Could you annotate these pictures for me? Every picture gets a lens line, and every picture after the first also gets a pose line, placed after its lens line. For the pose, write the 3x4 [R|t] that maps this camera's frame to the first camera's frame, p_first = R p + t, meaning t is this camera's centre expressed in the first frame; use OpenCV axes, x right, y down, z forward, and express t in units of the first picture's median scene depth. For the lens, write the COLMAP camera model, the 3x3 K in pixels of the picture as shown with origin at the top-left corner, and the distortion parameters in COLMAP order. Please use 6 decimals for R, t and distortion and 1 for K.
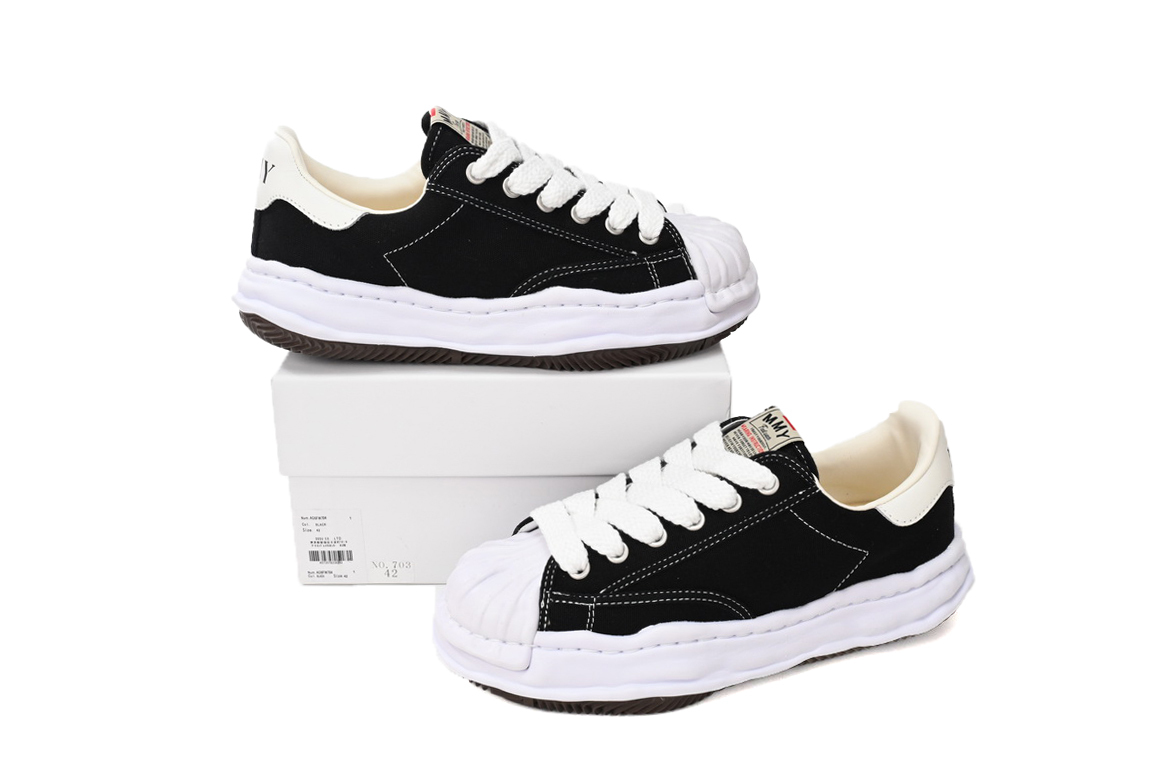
lens RADIAL K [[1221.9, 0, 590.8], [0, 1221.9, 394.9], [0, 0, 1]] dist [0.027759, 0.000000]
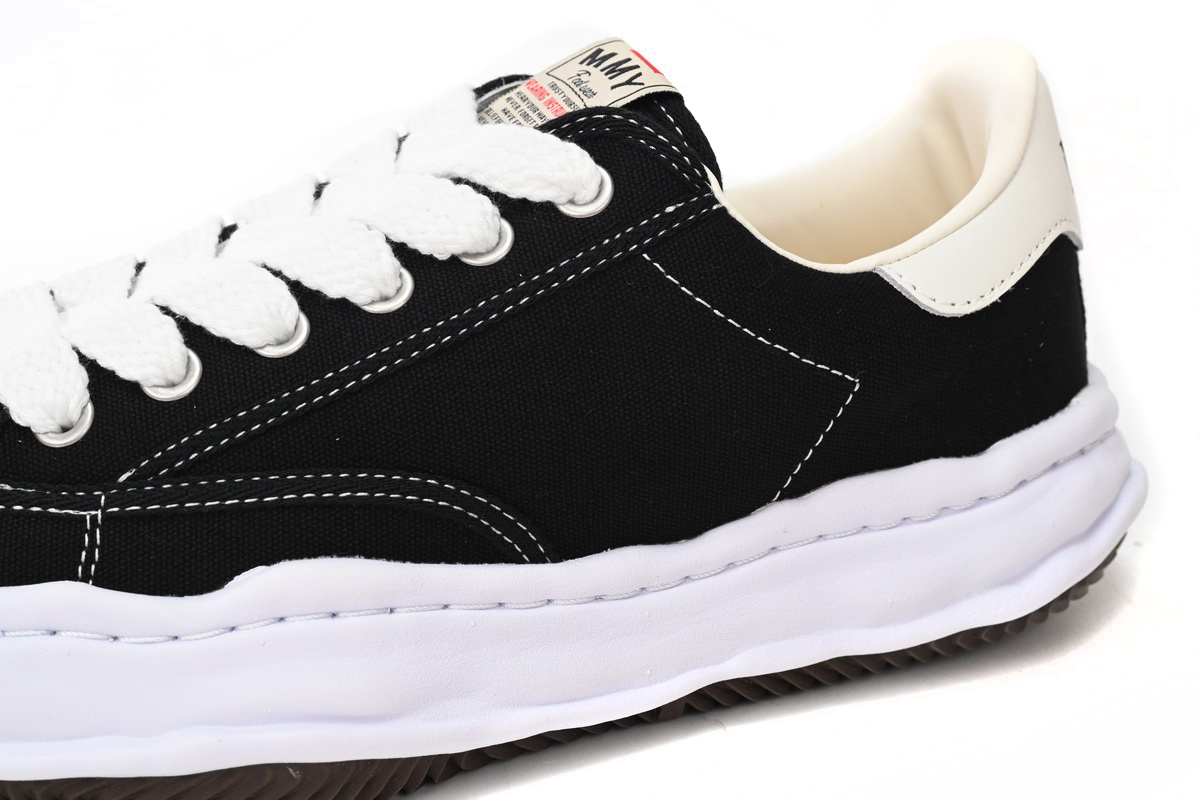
lens RADIAL K [[2238.0, 0, 599.9], [0, 2238.0, 398.7], [0, 0, 1]] dist [-0.021834, 0.000000]
pose [[0.998063, -0.015515, 0.060242, 0.108290], [0.021586, 0.994605, -0.101467, 0.205336], [-0.058343, 0.102571, 0.993013, 0.332515]]
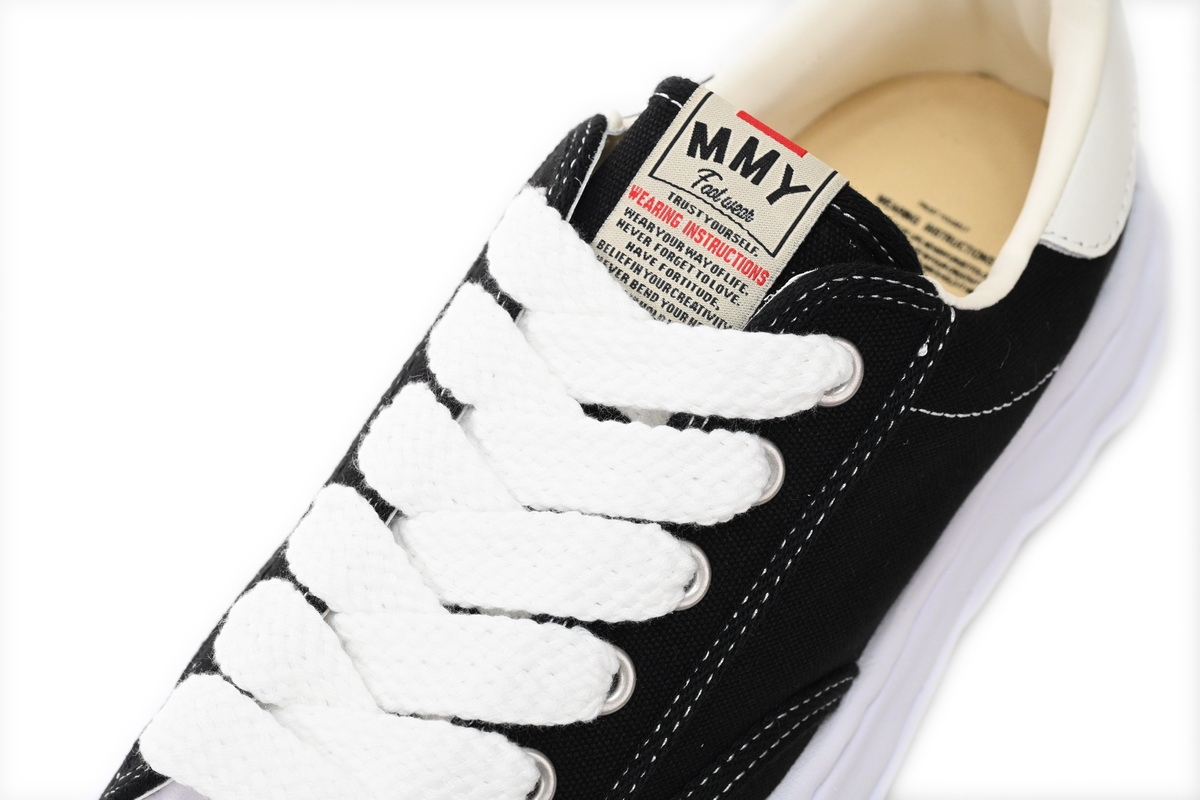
lens RADIAL K [[2238.0, 0, 574.4], [0, 2238.0, 395.8], [0, 0, 1]] dist [-0.021834, 0.000000]
pose [[0.794962, -0.507883, 0.331797, -0.109247], [0.257811, 0.777909, 0.573054, -0.280081], [-0.549153, -0.370015, 0.749346, 0.591113]]
